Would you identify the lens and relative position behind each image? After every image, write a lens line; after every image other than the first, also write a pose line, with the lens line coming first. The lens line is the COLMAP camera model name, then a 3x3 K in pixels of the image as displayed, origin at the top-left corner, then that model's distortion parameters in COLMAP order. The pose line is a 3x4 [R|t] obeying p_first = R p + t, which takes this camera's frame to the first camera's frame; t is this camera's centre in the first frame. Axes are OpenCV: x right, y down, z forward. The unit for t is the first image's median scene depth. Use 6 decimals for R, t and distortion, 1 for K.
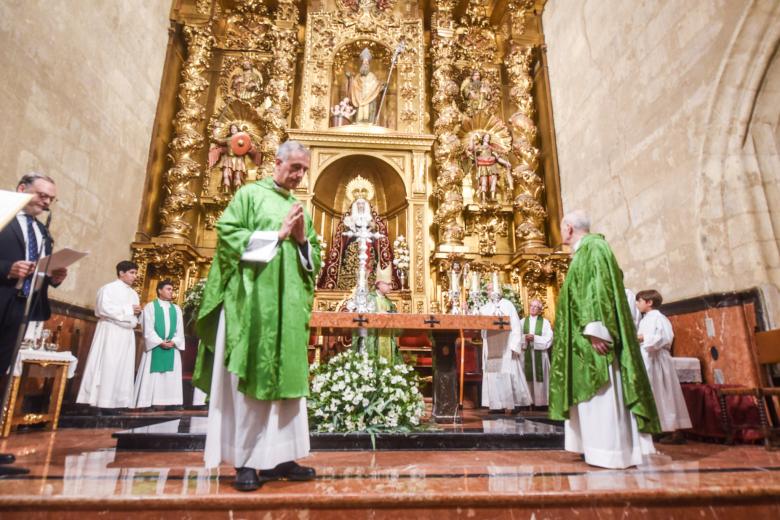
lens RADIAL K [[442.3, 0, 390.0], [0, 442.3, 260.0], [0, 0, 1]] dist [-0.000154, 0.000274]
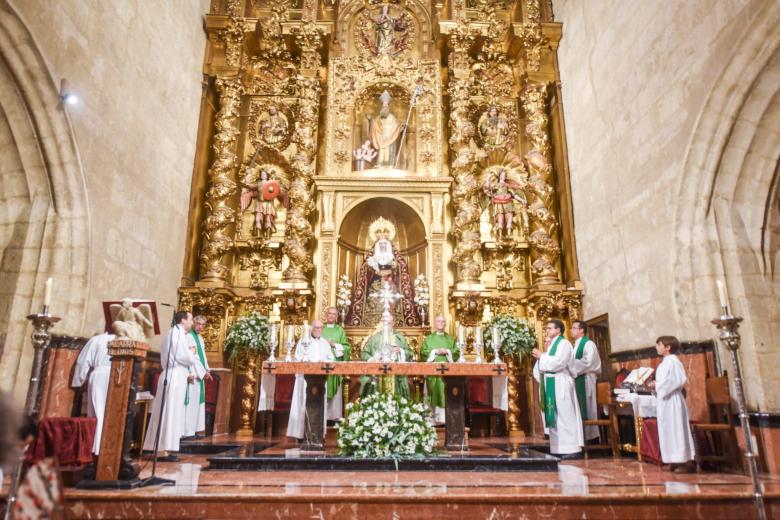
lens RADIAL K [[513.6, 0, 389.5], [0, 513.6, 261.4], [0, 0, 1]] dist [0.001835, 0.000084]
pose [[0.998531, -0.015186, -0.052004, 0.013618], [0.015445, 0.999870, 0.004574, -0.091229], [0.051928, -0.005371, 0.998636, -0.237128]]
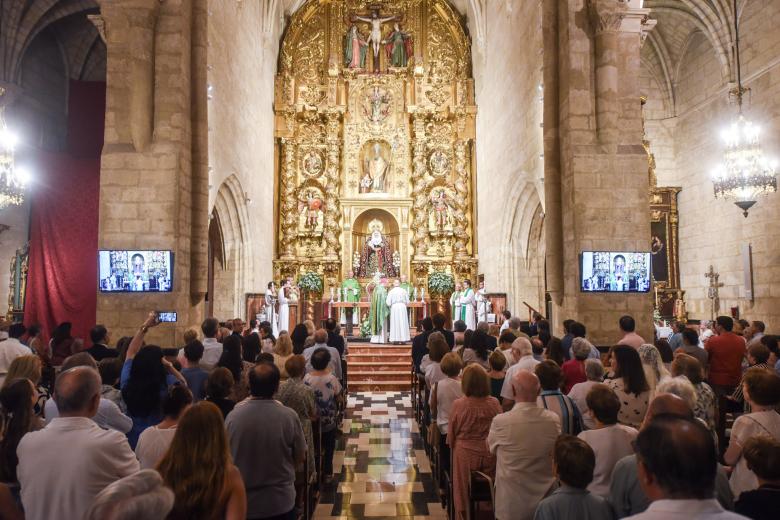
lens RADIAL K [[523.2, 0, 391.1], [0, 523.2, 262.6], [0, 0, 1]] dist [-0.001013, 0.002363]
pose [[0.999136, -0.010920, -0.040094, 0.095971], [0.018431, 0.981209, 0.192064, -0.457680], [0.037243, -0.192637, 0.980563, -1.362863]]
